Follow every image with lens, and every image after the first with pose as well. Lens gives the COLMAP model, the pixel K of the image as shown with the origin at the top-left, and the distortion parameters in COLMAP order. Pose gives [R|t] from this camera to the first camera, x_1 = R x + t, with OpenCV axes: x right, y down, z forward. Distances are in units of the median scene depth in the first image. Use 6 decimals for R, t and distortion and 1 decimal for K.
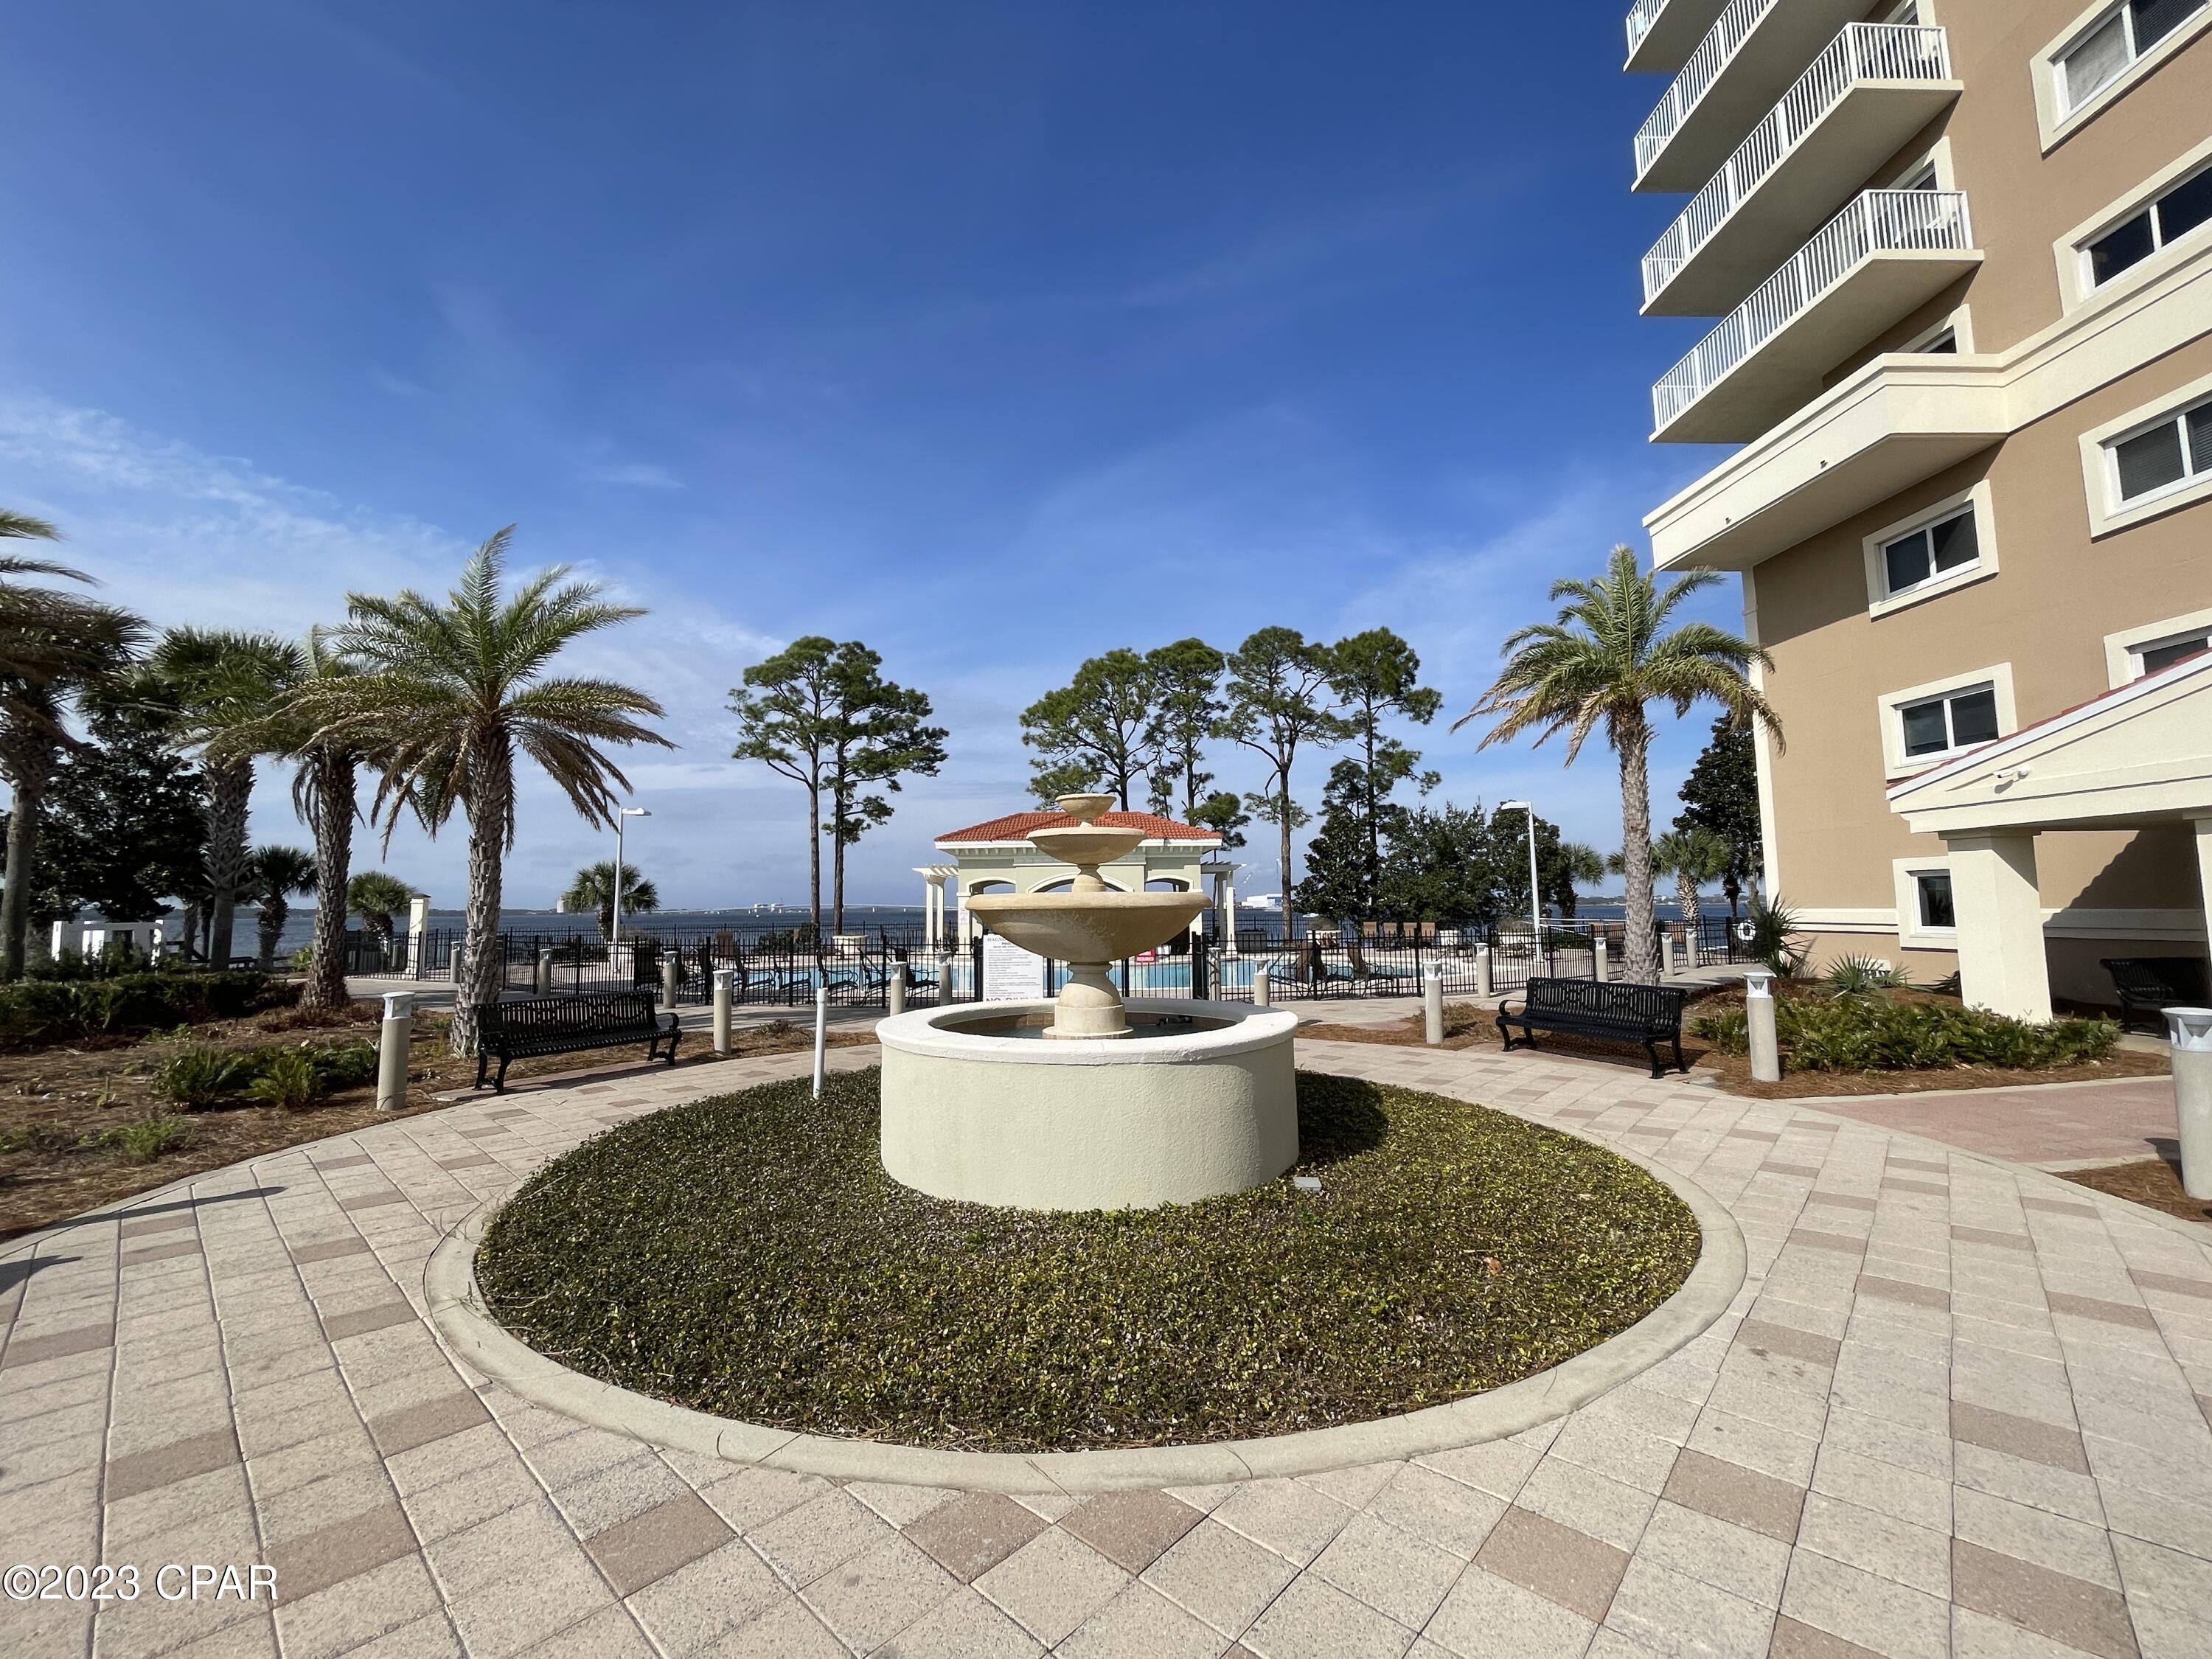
lens RADIAL K [[897.3, 0, 1106.0], [0, 897.3, 829.5], [0, 0, 1]] dist [-0.000865, -0.000092]
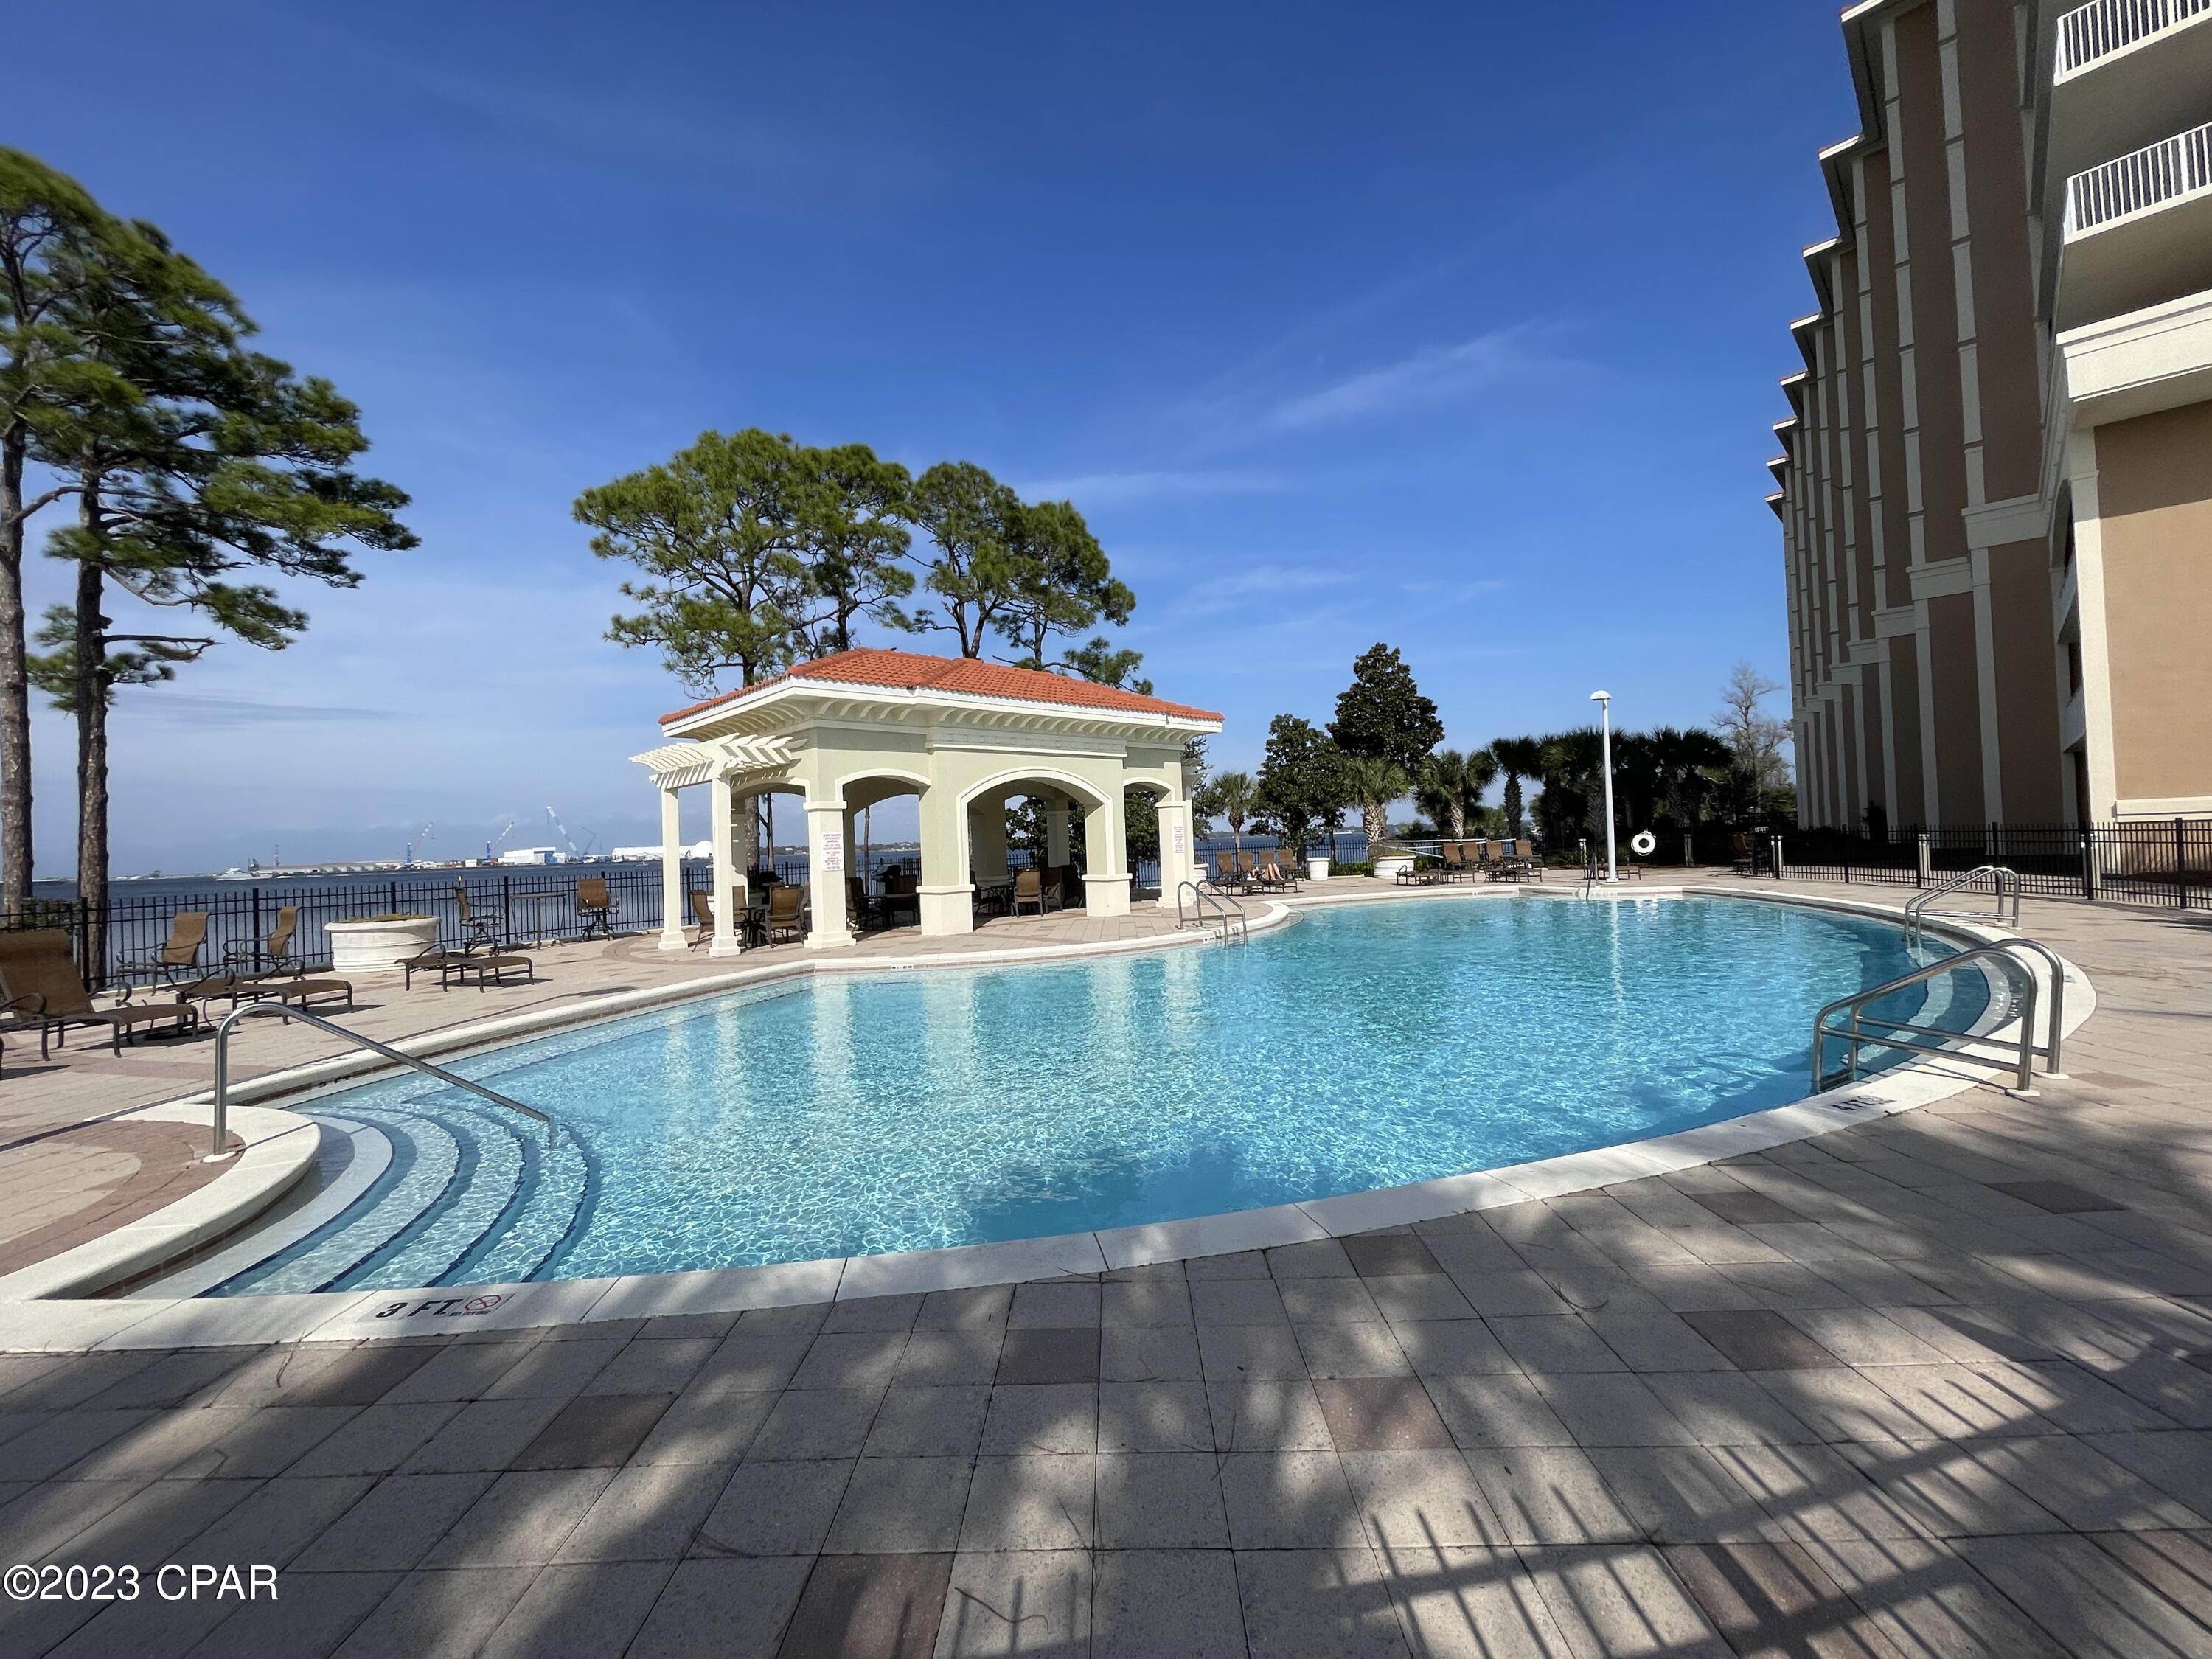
lens RADIAL K [[897.3, 0, 1106.0], [0, 897.3, 829.5], [0, 0, 1]] dist [-0.000865, -0.000092]
pose [[0.729046, -0.008418, 0.684413, -0.239236], [-0.029943, 0.998575, 0.044178, 0.039421], [-0.683809, -0.052701, 0.727755, 0.376661]]
